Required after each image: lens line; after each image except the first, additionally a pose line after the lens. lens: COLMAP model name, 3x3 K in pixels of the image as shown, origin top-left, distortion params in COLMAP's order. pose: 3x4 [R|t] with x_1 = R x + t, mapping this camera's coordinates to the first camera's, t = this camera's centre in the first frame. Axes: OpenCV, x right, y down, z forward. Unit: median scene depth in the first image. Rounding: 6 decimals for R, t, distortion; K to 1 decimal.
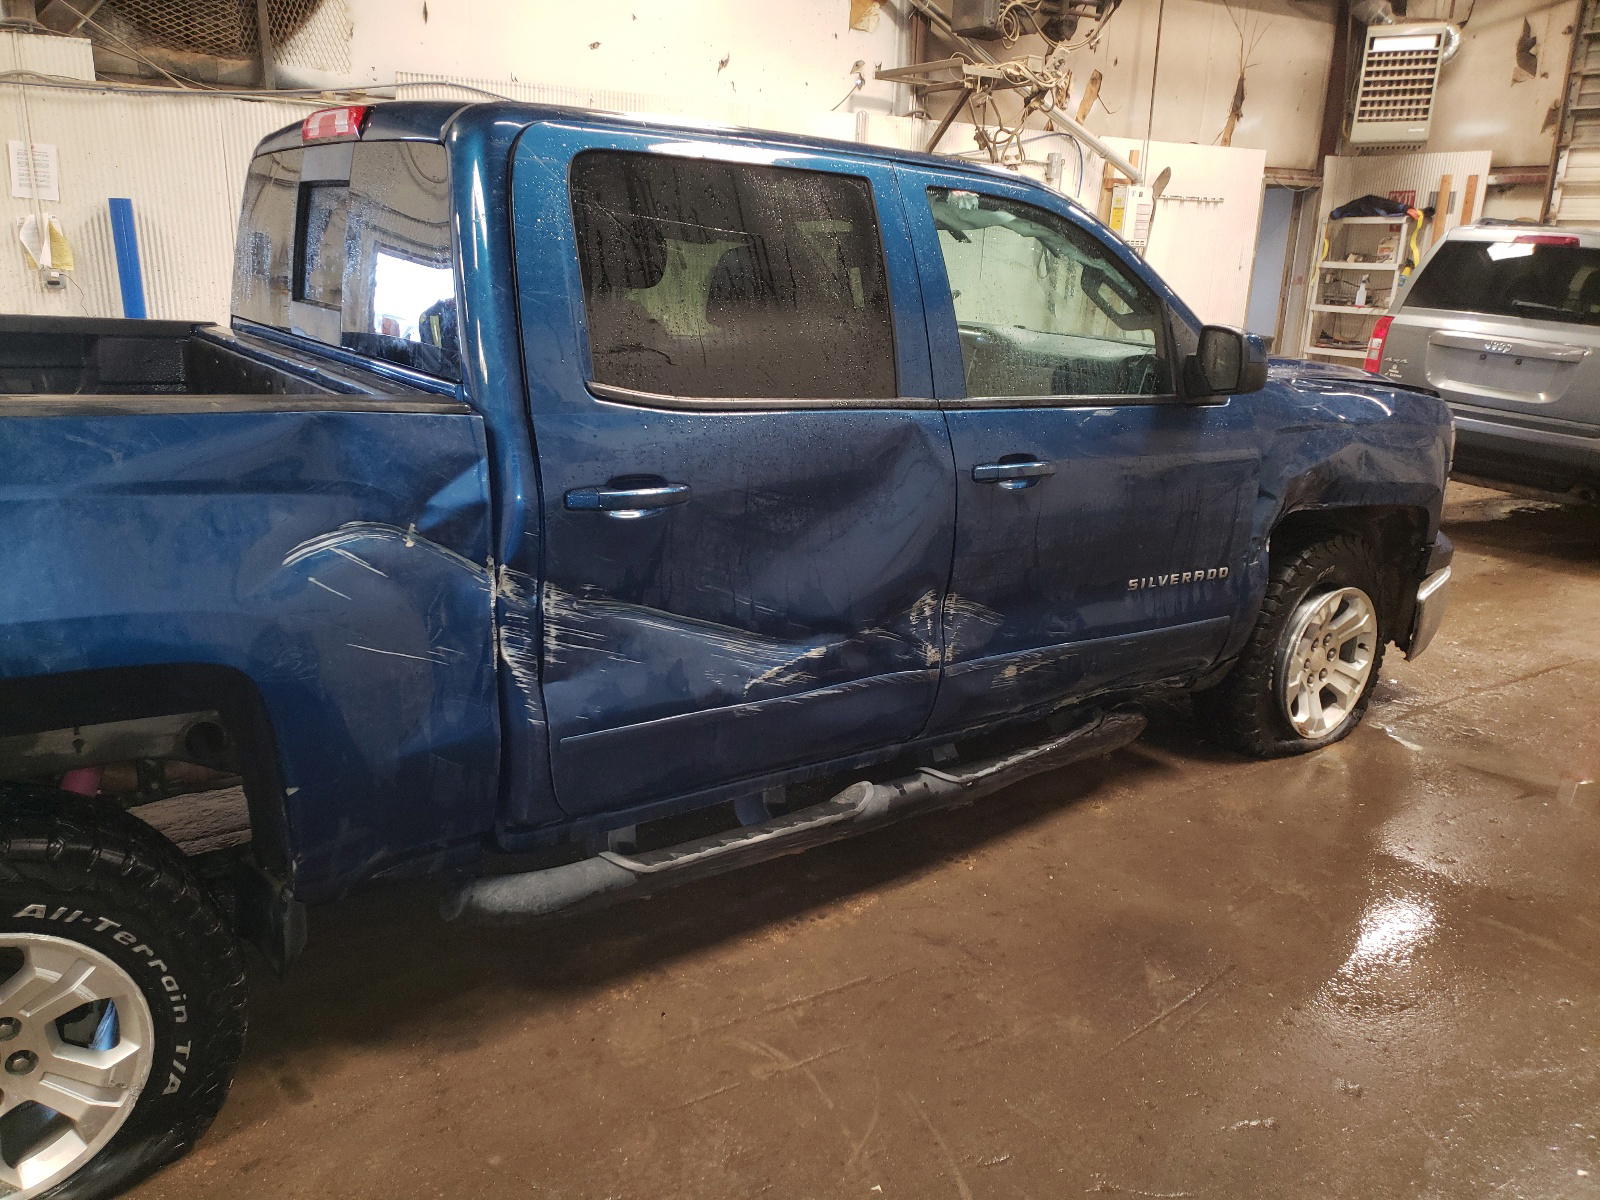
lens RADIAL K [[1285.5, 0, 751.2], [0, 1285.5, 603.1], [0, 0, 1]] dist [0.046544, -0.015720]
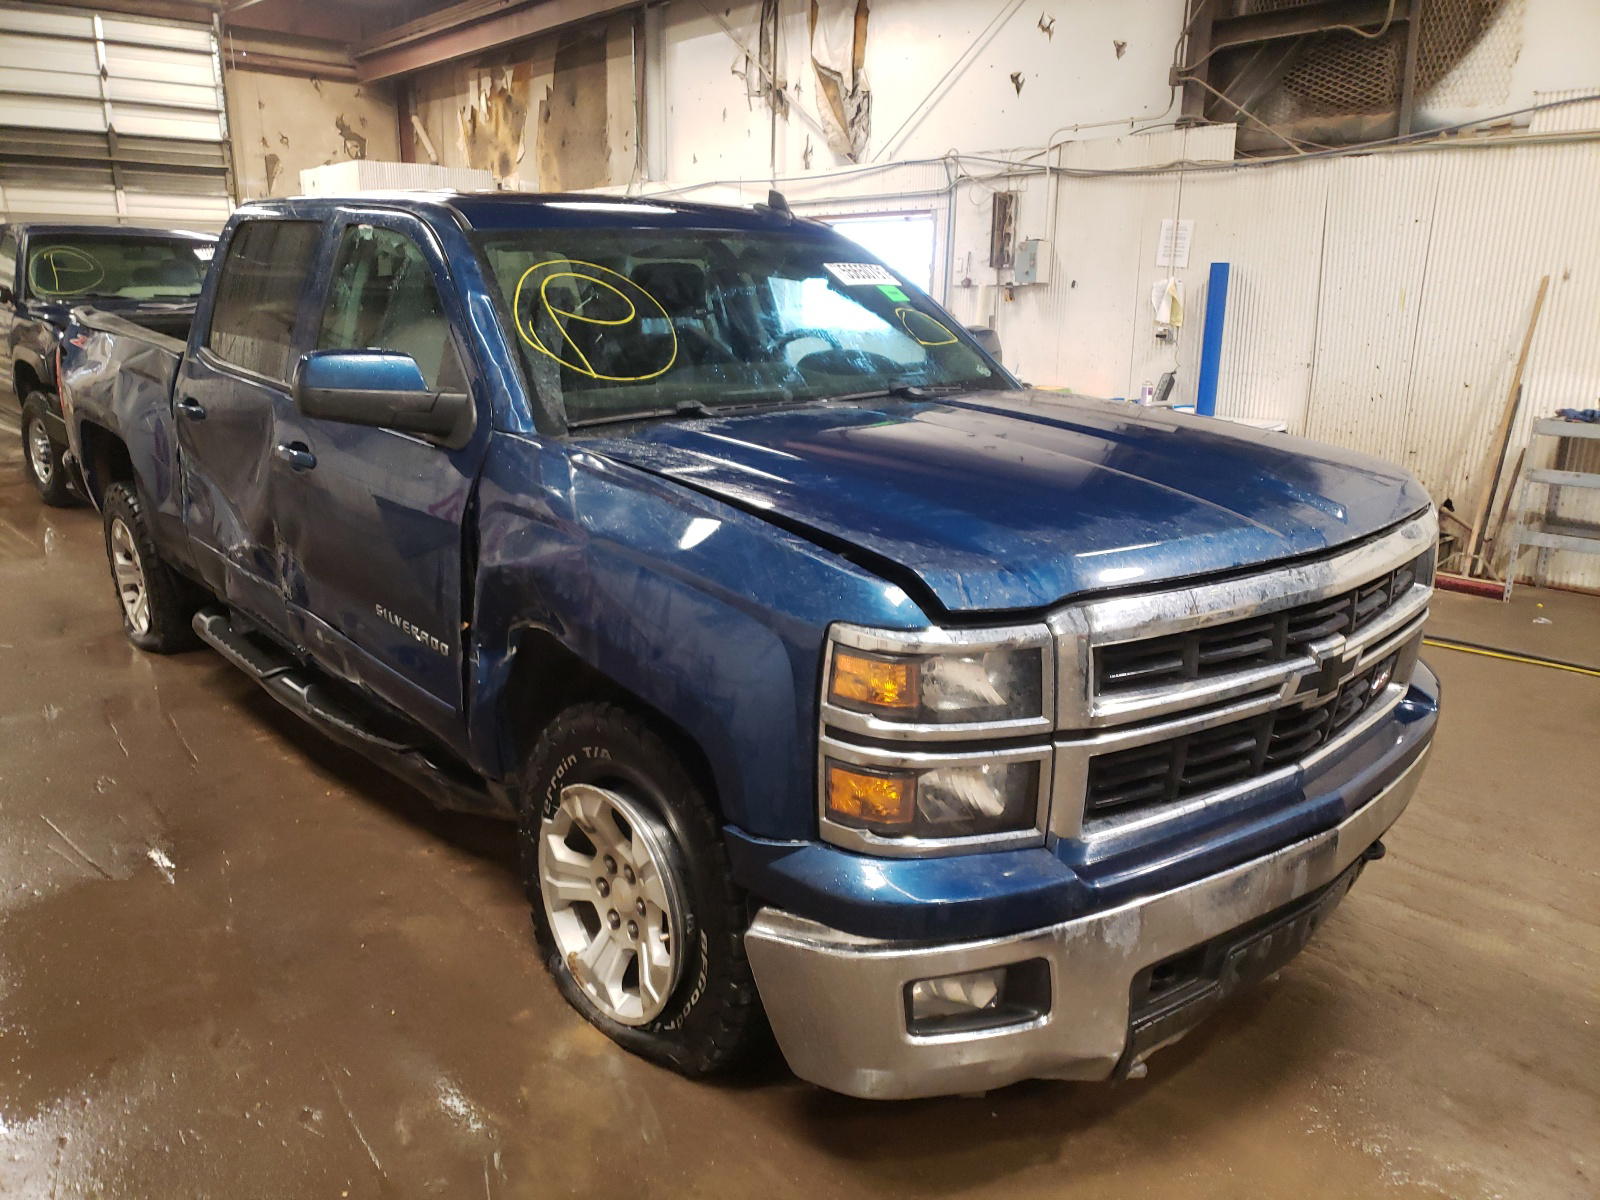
lens RADIAL K [[1285.5, 0, 751.2], [0, 1285.5, 603.1], [0, 0, 1]] dist [0.046544, -0.015720]
pose [[0.042751, 0.228457, -0.972615, 0.473084], [-0.277302, 0.937969, 0.208131, -0.116661], [0.959831, 0.260810, 0.103451, 0.427841]]
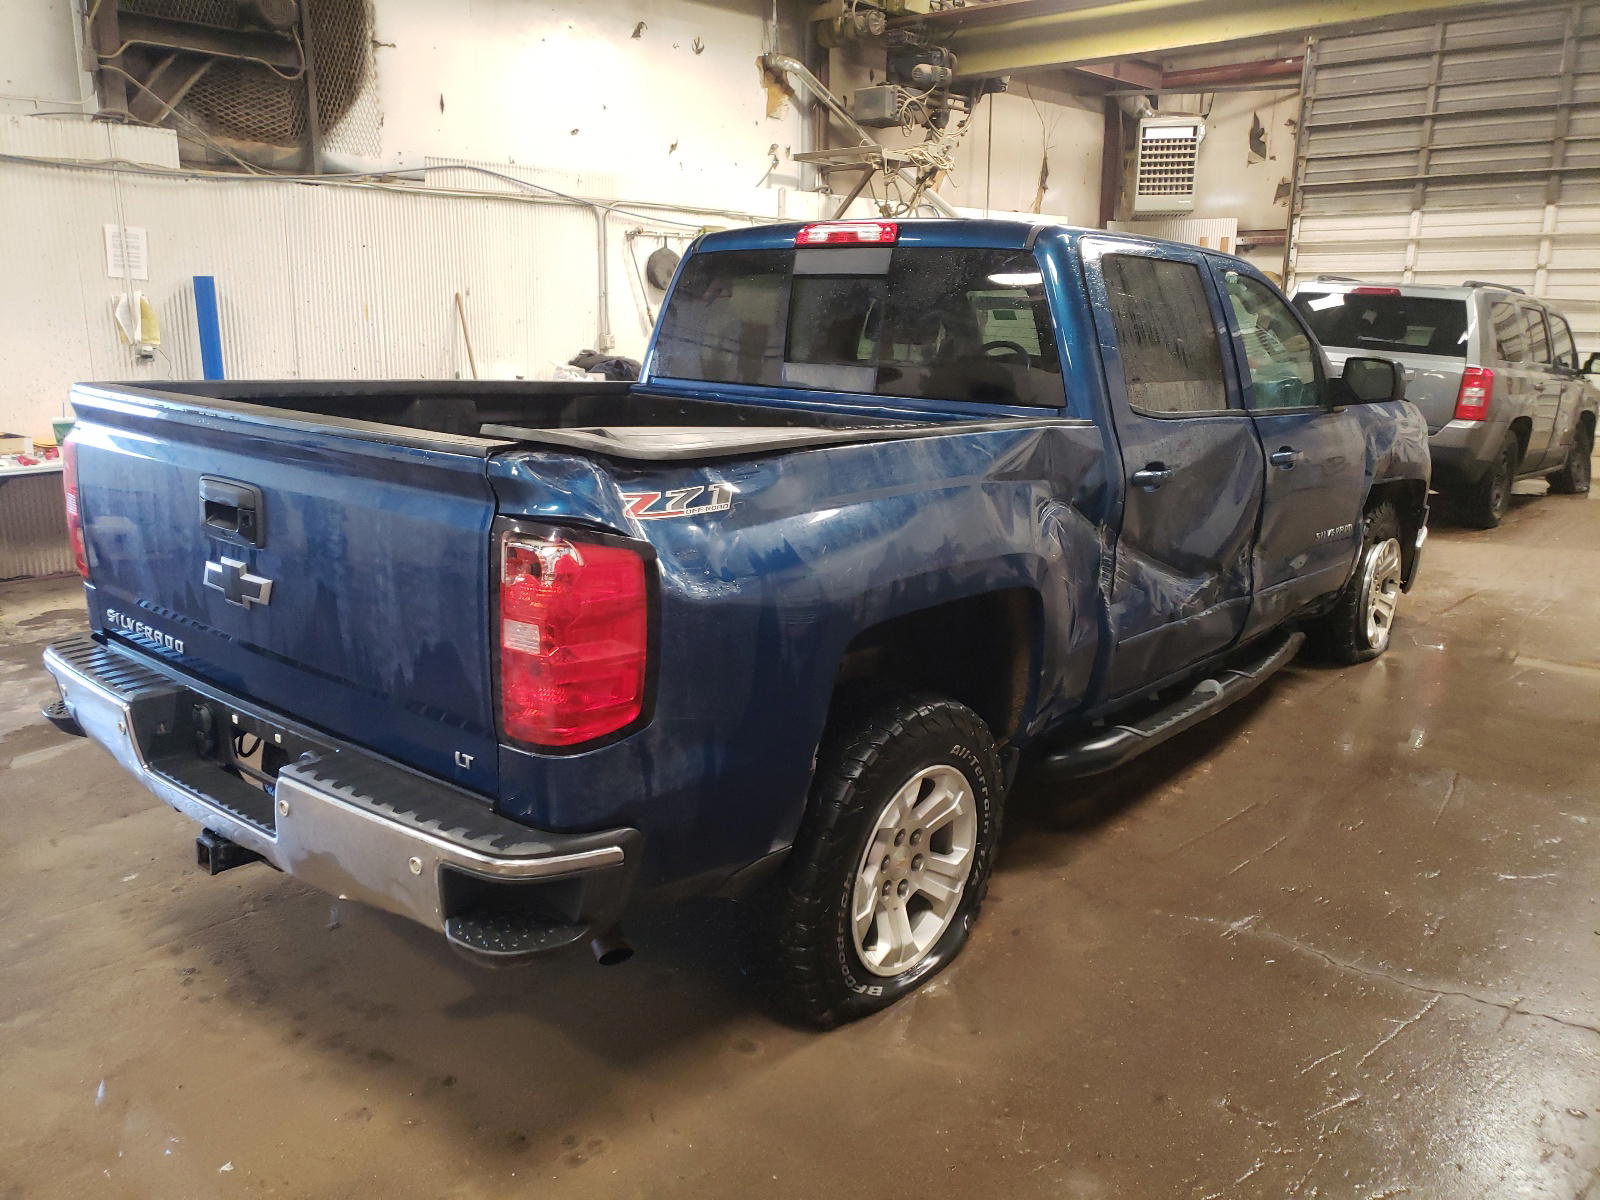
lens RADIAL K [[1279.7, 0, 770.0], [0, 1279.7, 594.9], [0, 0, 1]] dist [0.005097, 0.077071]
pose [[0.970450, -0.073229, 0.229921, -0.219394], [0.082764, 0.996052, -0.032089, 0.015943], [-0.226664, 0.050170, 0.972680, -0.087228]]
